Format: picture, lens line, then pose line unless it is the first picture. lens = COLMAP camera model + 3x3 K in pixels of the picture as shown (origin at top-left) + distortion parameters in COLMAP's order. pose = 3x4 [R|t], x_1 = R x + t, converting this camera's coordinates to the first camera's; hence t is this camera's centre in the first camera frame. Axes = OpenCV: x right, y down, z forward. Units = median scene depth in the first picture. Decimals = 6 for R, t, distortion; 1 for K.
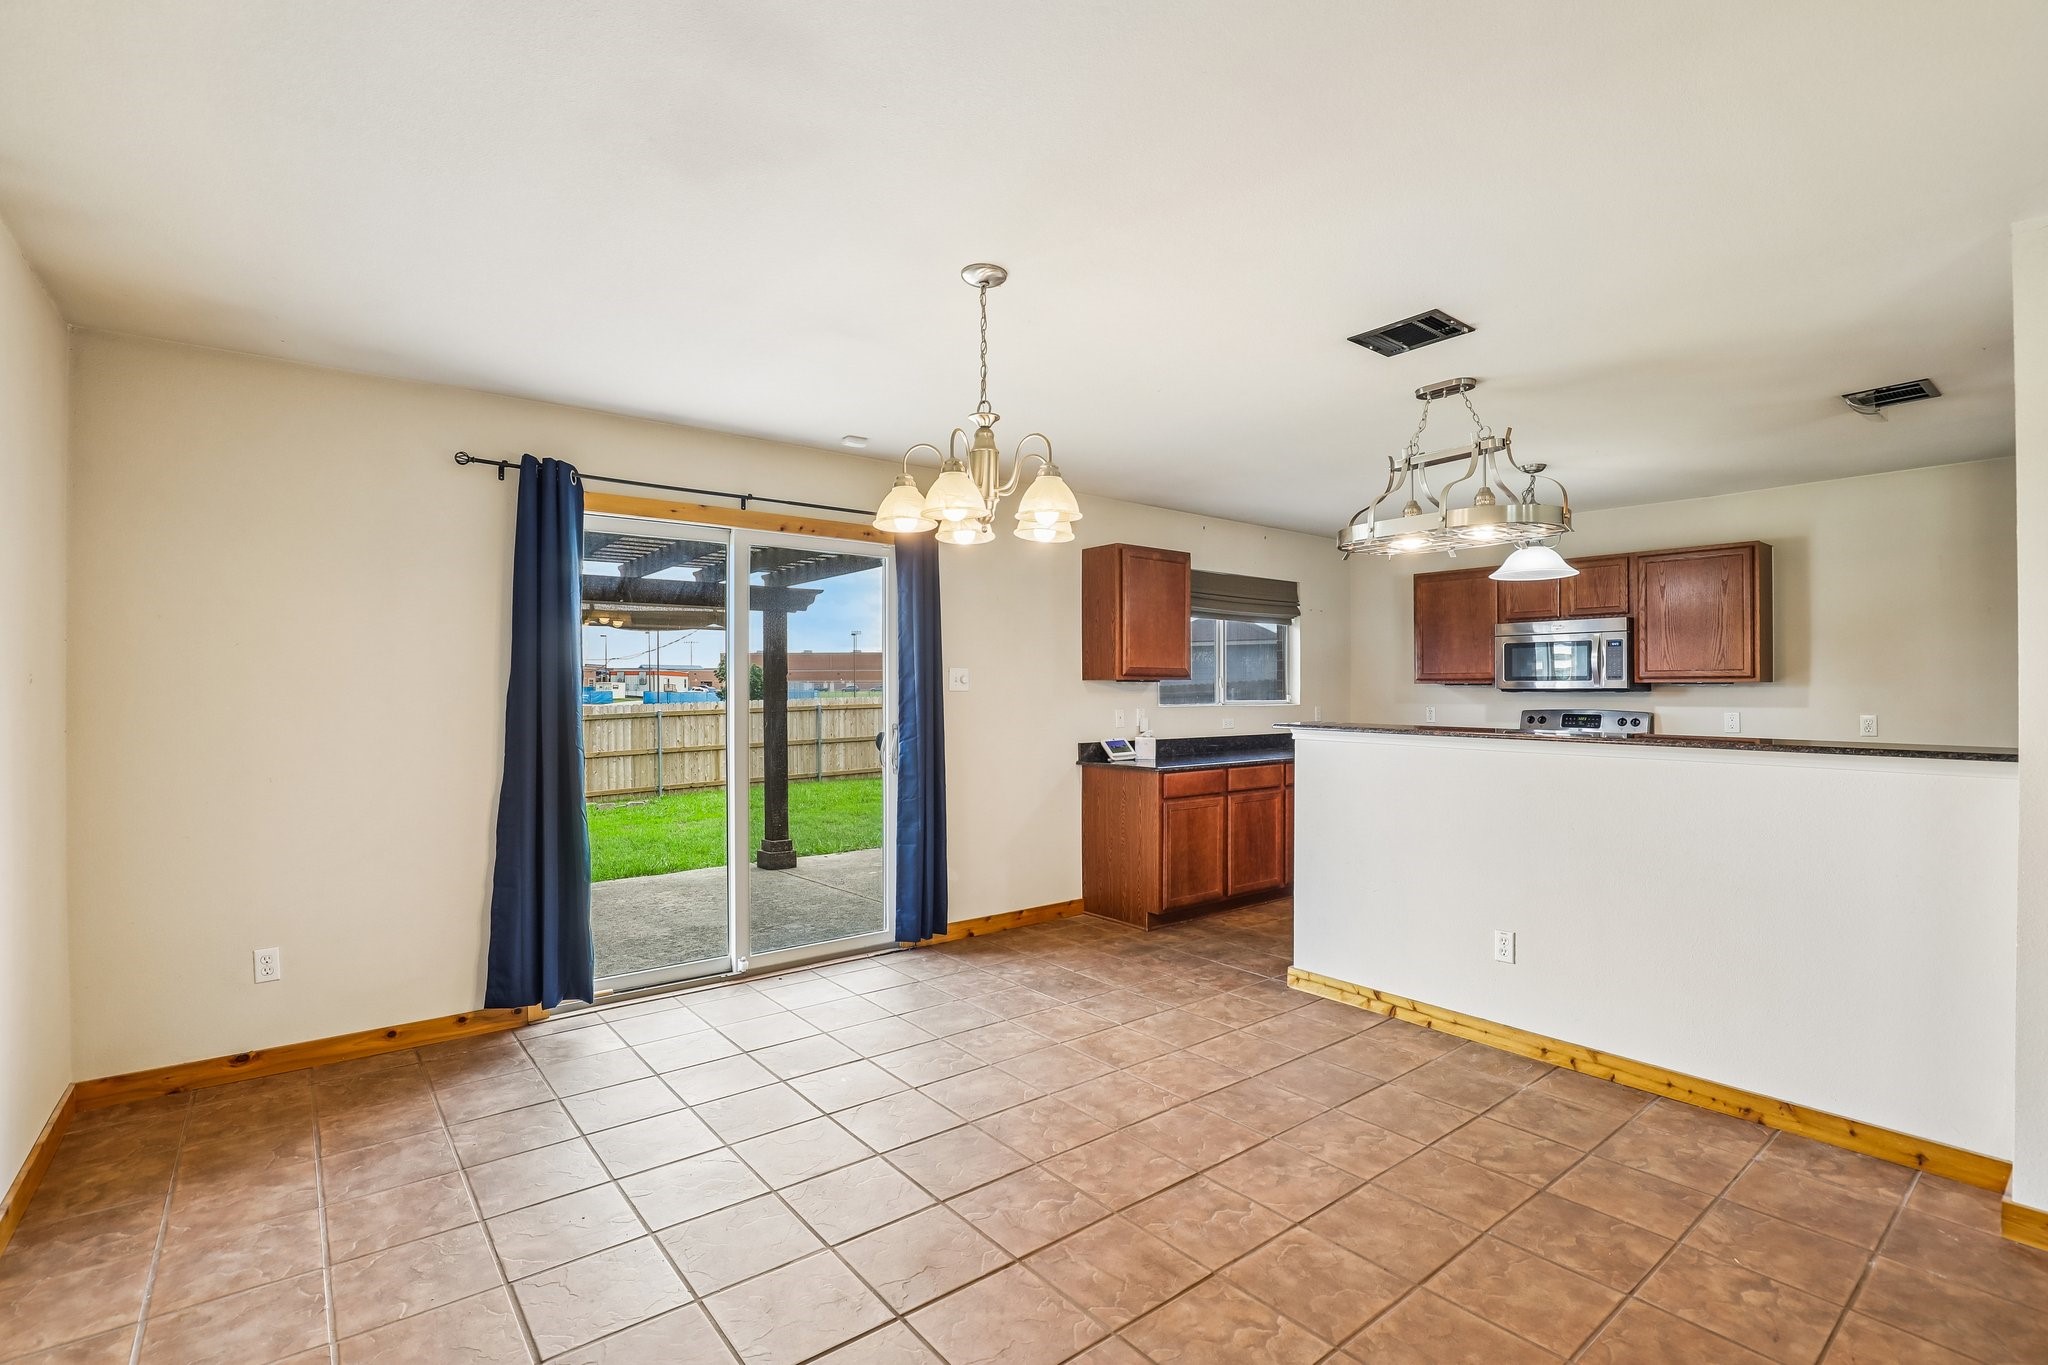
lens RADIAL K [[944.0, 0, 1029.8], [0, 944.0, 687.6], [0, 0, 1]] dist [-0.036362, 0.006915]
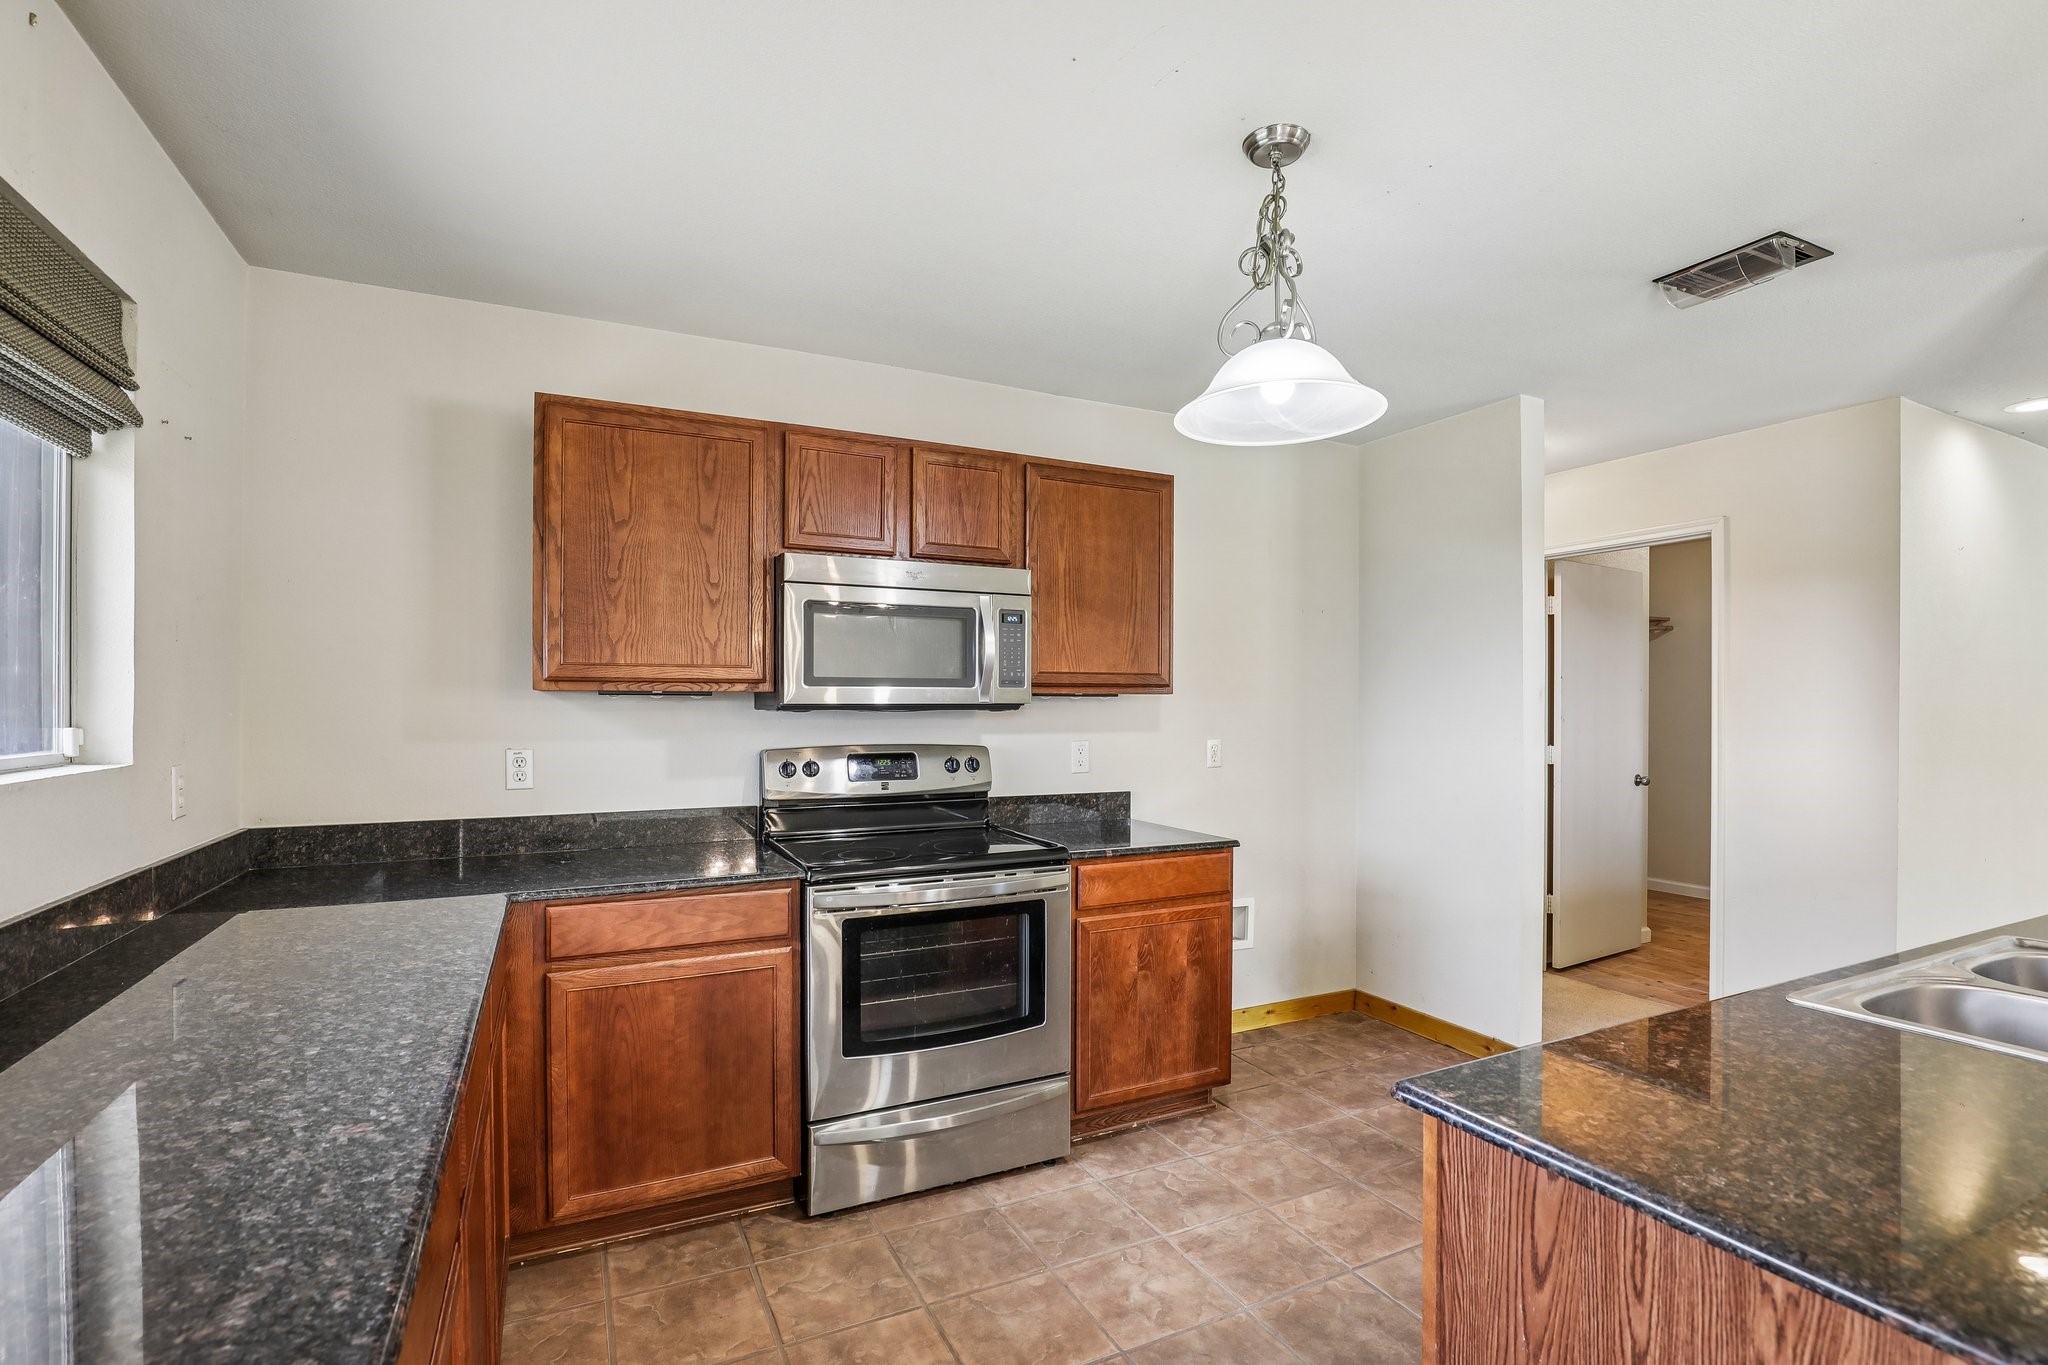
lens RADIAL K [[944.0, 0, 1027.1], [0, 944.0, 693.0], [0, 0, 1]] dist [-0.036362, 0.006915]
pose [[0.208740, 0.010865, 0.977911, 0.152709], [-0.001174, 0.999940, -0.010859, 0.001146], [-0.977970, 0.001119, 0.208741, 1.197530]]
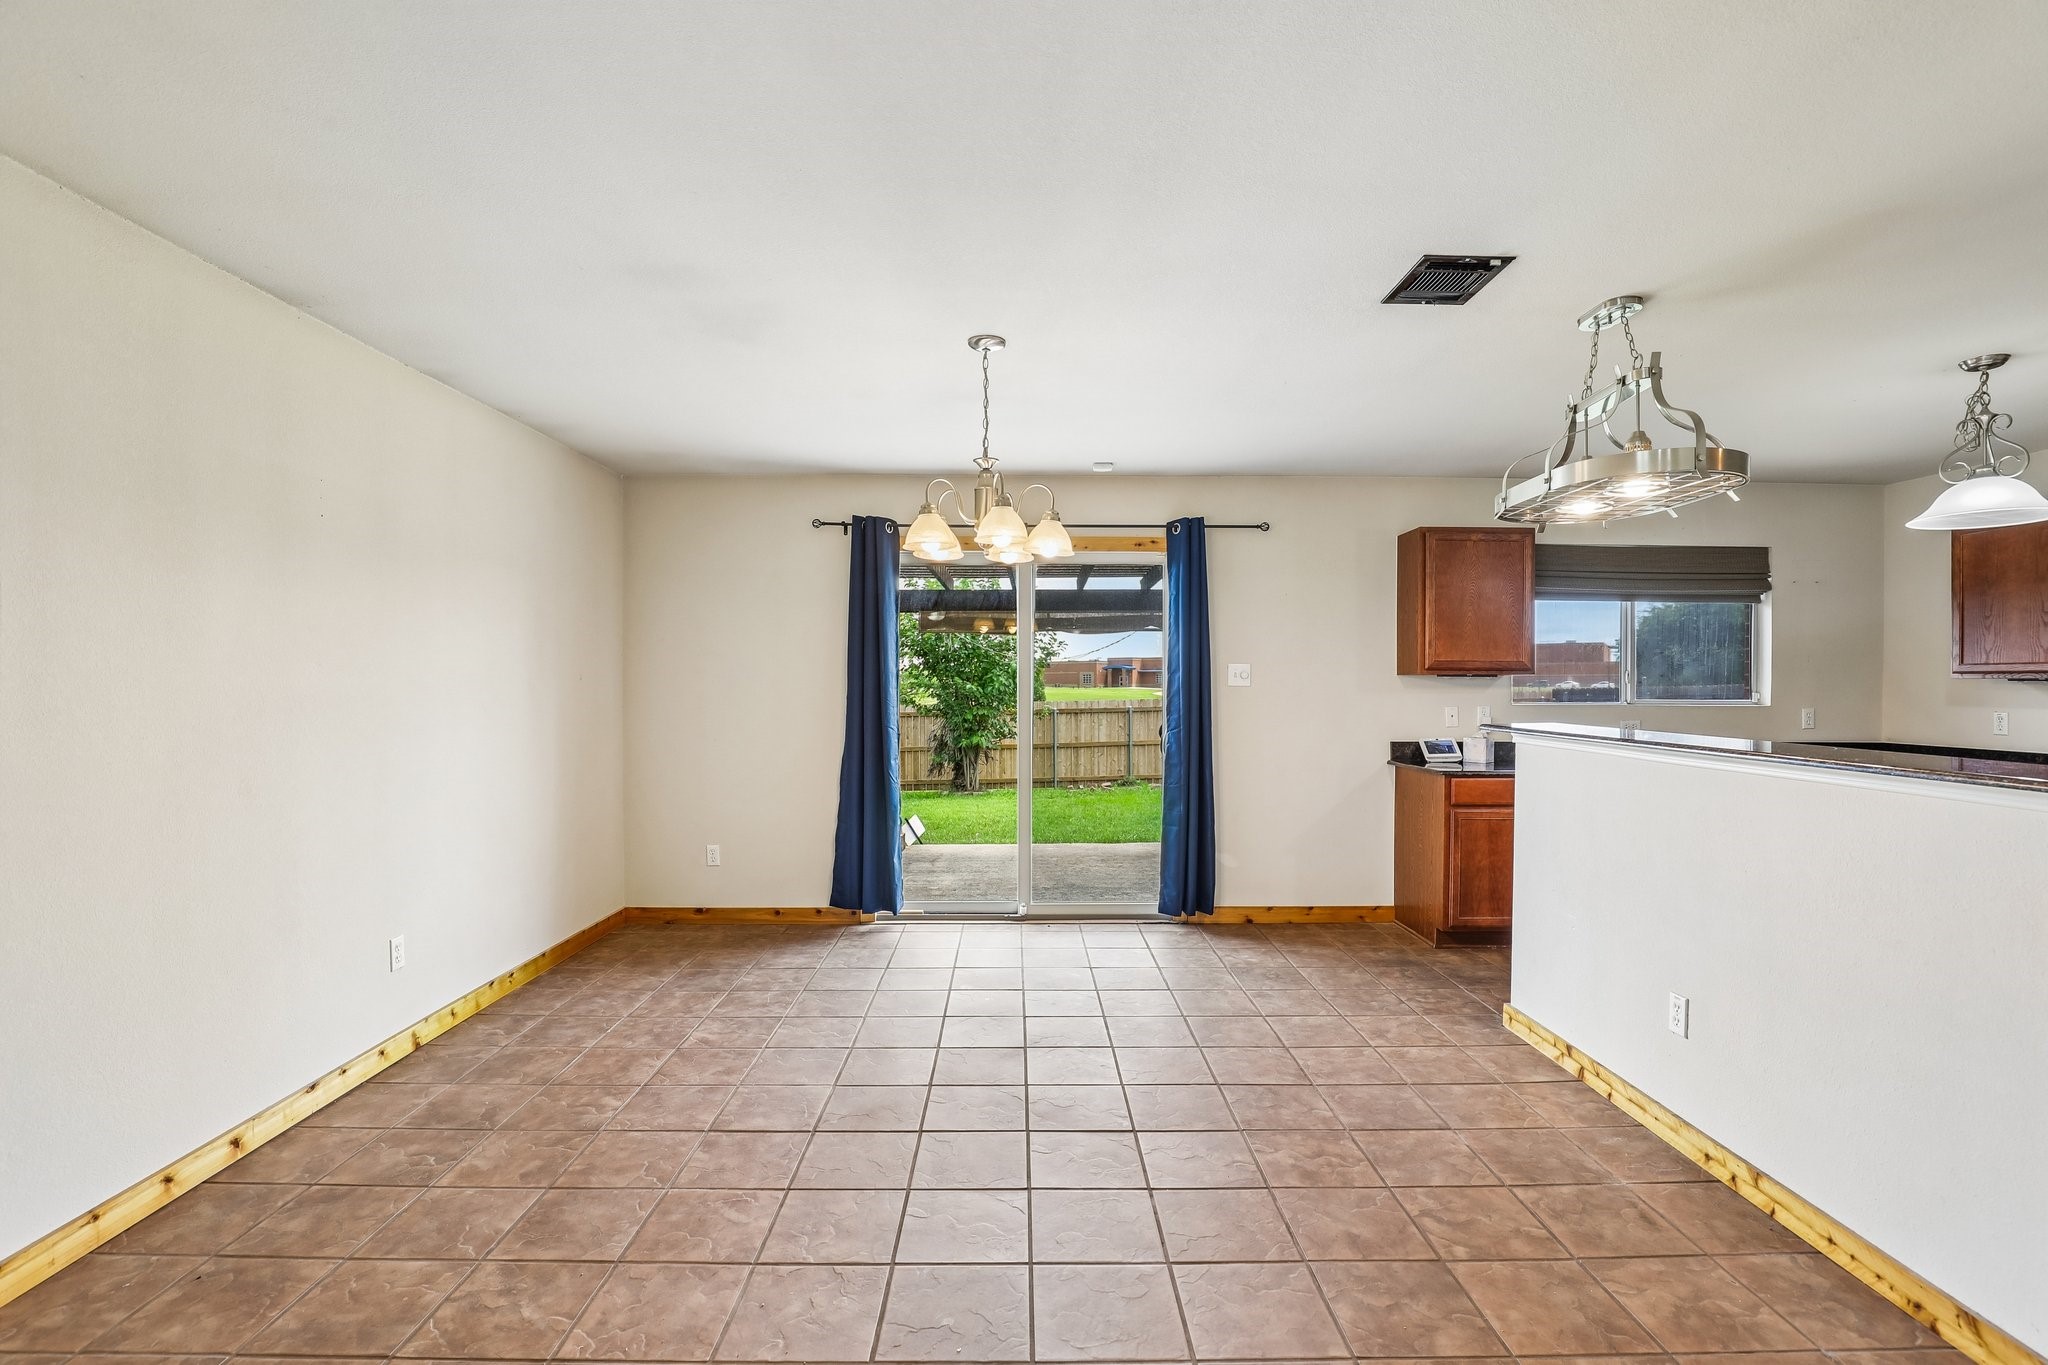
lens RADIAL K [[944.0, 0, 1026.1], [0, 944.0, 693.0], [0, 0, 1]] dist [-0.036362, 0.006915]
pose [[0.784036, 0.008264, -0.620661, 0.476591], [-0.001410, 0.999933, 0.011533, -0.000442], [0.620714, -0.008167, 0.783994, 0.047347]]
